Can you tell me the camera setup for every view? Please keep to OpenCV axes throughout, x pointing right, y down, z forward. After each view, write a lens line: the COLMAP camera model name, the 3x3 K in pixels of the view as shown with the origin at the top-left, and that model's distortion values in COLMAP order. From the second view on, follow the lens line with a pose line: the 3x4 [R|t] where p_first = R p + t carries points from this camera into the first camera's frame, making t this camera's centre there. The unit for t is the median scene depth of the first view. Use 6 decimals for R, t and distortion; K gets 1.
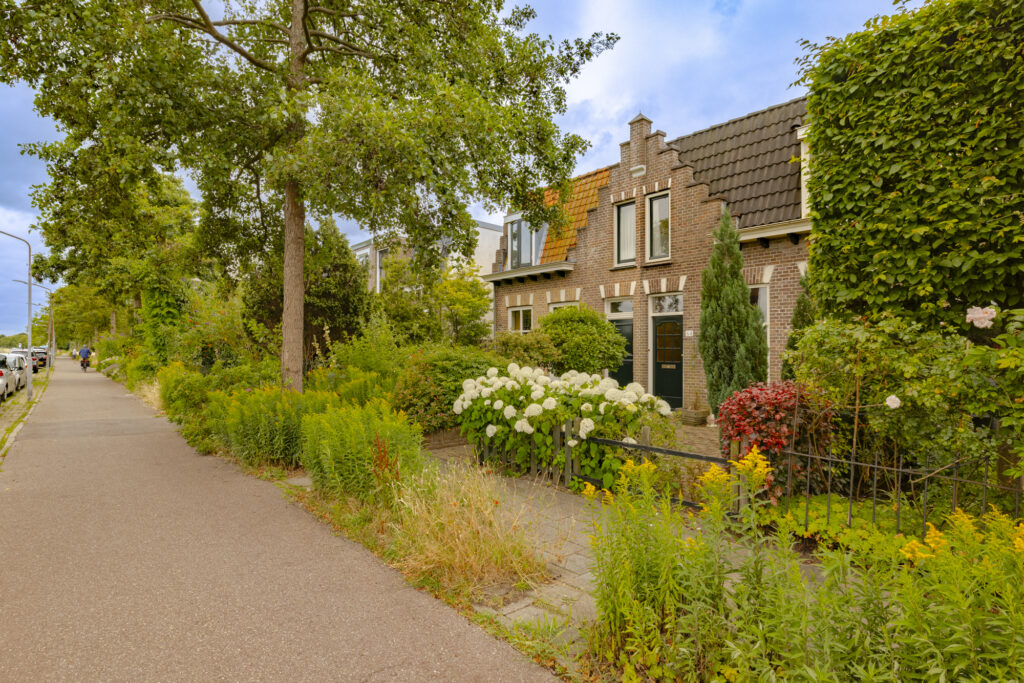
lens RADIAL K [[498.9, 0, 511.5], [0, 498.9, 343.0], [0, 0, 1]] dist [0.000109, 0.000004]
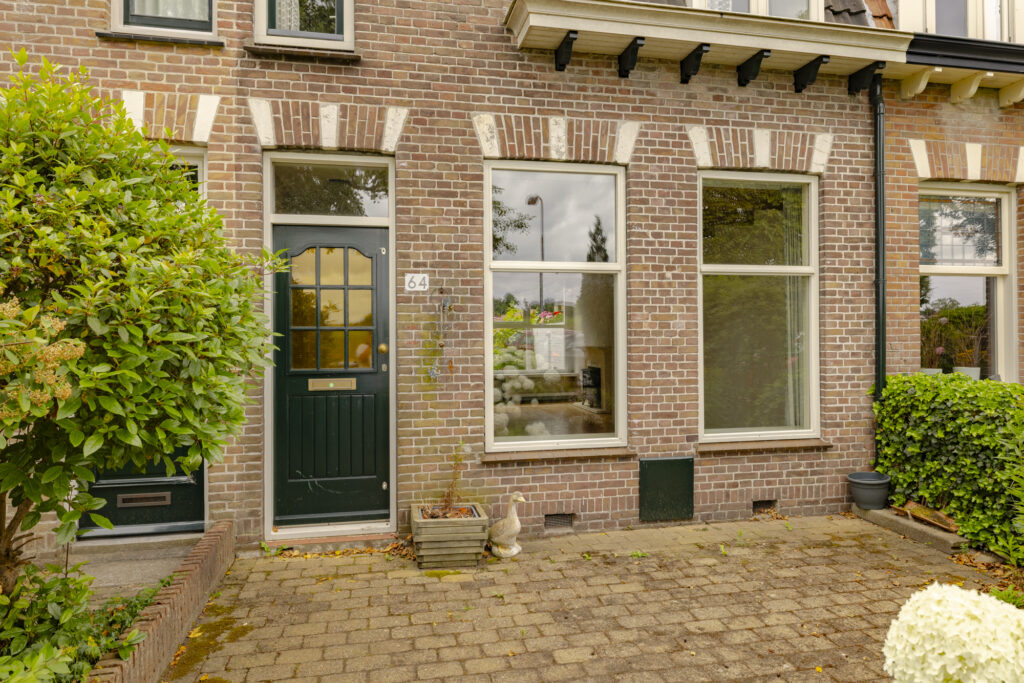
lens RADIAL K [[660.1, 0, 511.4], [0, 660.1, 336.5], [0, 0, 1]] dist [0.003948, 0.001202]
pose [[0.512371, 0.000122, 0.858764, 0.007974], [-0.000530, 1.000000, 0.000174, 0.015781], [-0.858764, -0.000544, 0.512371, 0.675766]]
